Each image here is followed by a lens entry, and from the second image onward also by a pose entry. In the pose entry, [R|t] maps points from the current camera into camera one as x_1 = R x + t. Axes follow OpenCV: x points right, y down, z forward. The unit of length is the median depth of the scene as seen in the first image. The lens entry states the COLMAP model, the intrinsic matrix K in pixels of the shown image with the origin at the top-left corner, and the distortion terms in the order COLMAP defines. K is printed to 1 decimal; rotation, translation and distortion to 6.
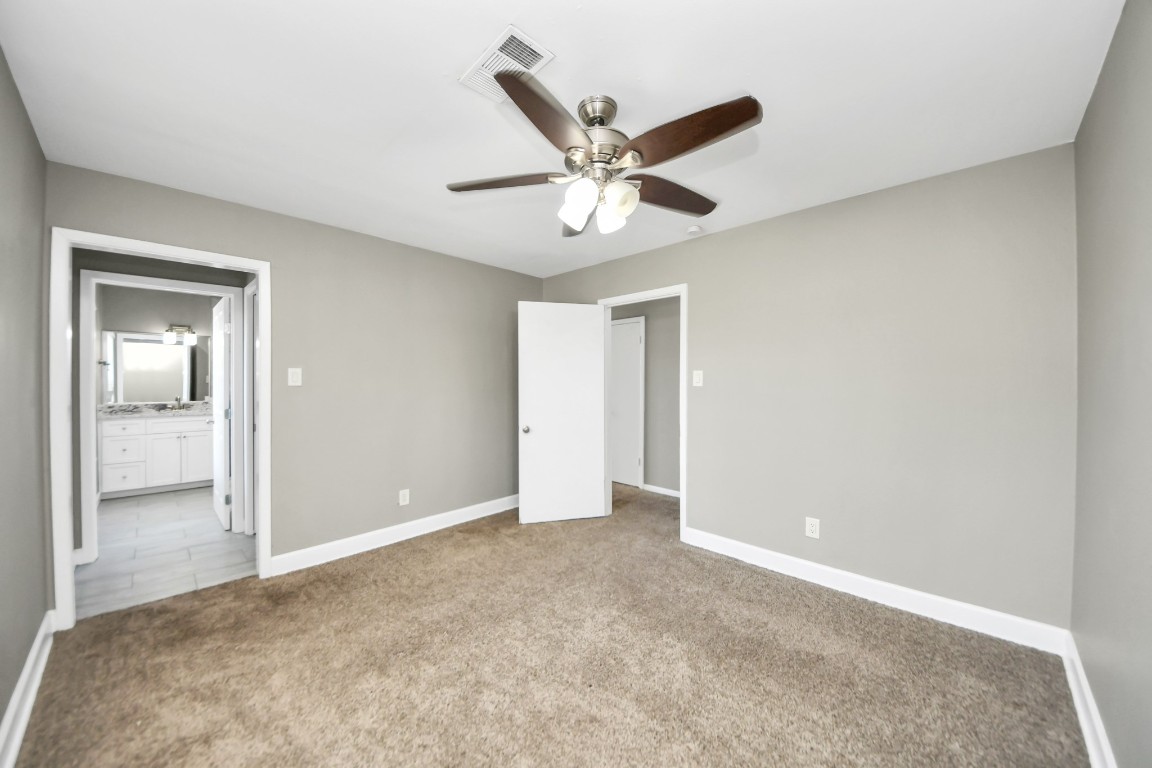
lens RADIAL K [[415.5, 0, 573.4], [0, 415.5, 386.5], [0, 0, 1]] dist [0.000600, -0.001654]
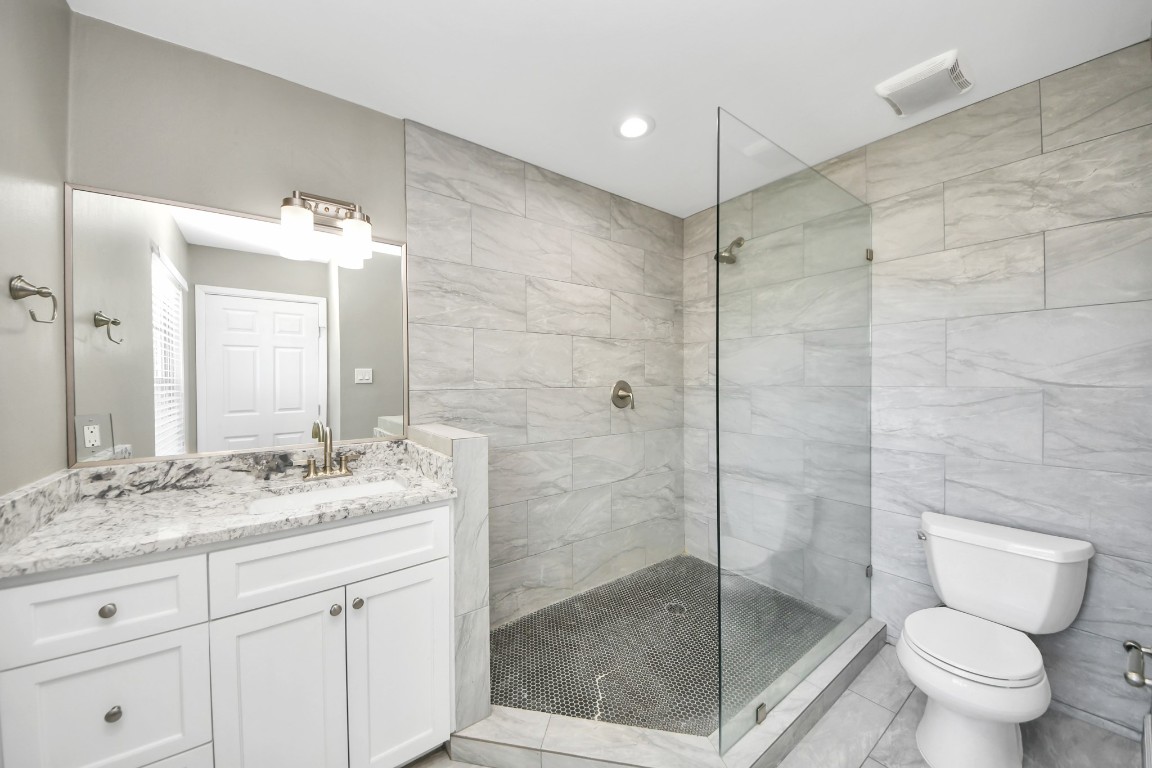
lens RADIAL K [[415.5, 0, 578.3], [0, 415.5, 380.5], [0, 0, 1]] dist [0.000600, -0.001654]
pose [[0.987957, -0.004605, -0.154659, -0.753774], [0.004750, 0.999989, 0.000570, -0.007928], [0.154655, -0.001298, 0.987968, 0.762969]]
